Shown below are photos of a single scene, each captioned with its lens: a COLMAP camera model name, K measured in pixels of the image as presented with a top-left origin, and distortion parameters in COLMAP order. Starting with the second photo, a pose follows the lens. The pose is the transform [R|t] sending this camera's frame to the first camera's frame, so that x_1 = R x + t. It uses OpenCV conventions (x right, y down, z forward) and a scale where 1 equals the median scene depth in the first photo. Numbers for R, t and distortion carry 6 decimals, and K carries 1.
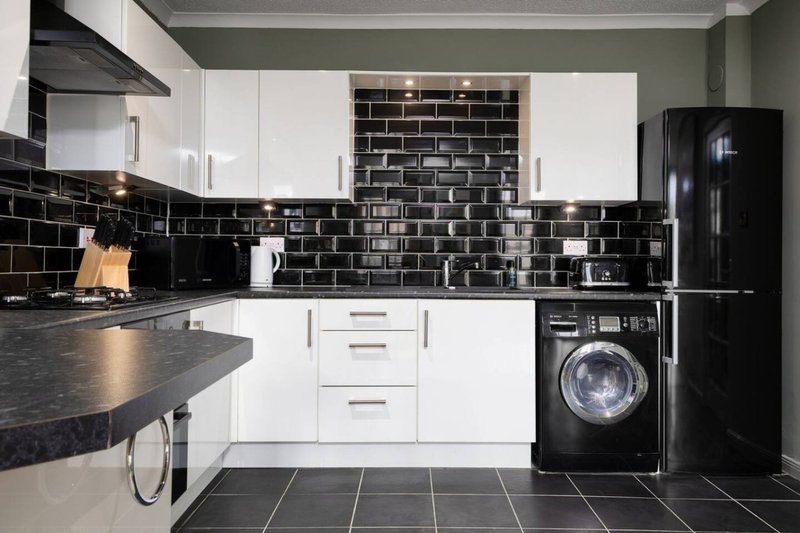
lens RADIAL K [[615.0, 0, 412.7], [0, 615.0, 242.8], [0, 0, 1]] dist [0.000261, -0.003094]
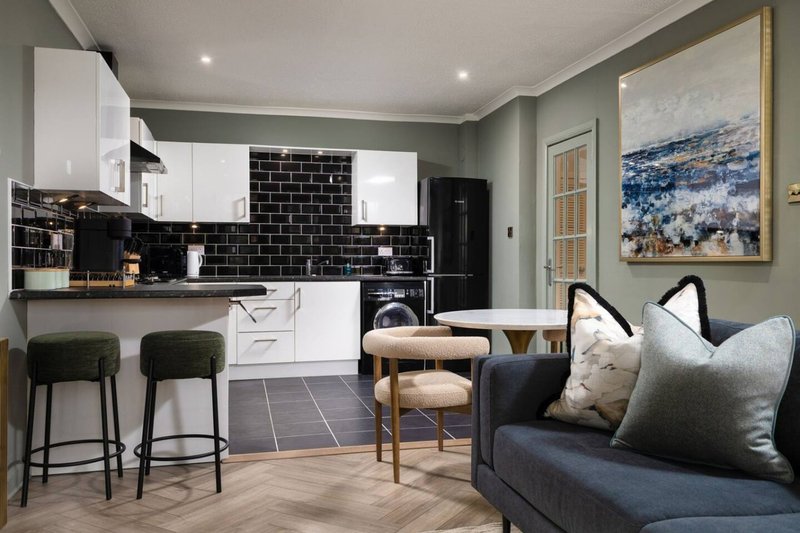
lens RADIAL K [[668.3, 0, 400.0], [0, 668.3, 266.5], [0, 0, 1]] dist [-0.007582, -0.009110]
pose [[0.973477, -0.007698, 0.228655, -0.123268], [-0.001598, 0.999181, 0.040443, -0.026918], [-0.228779, -0.039735, 0.972667, -0.854333]]
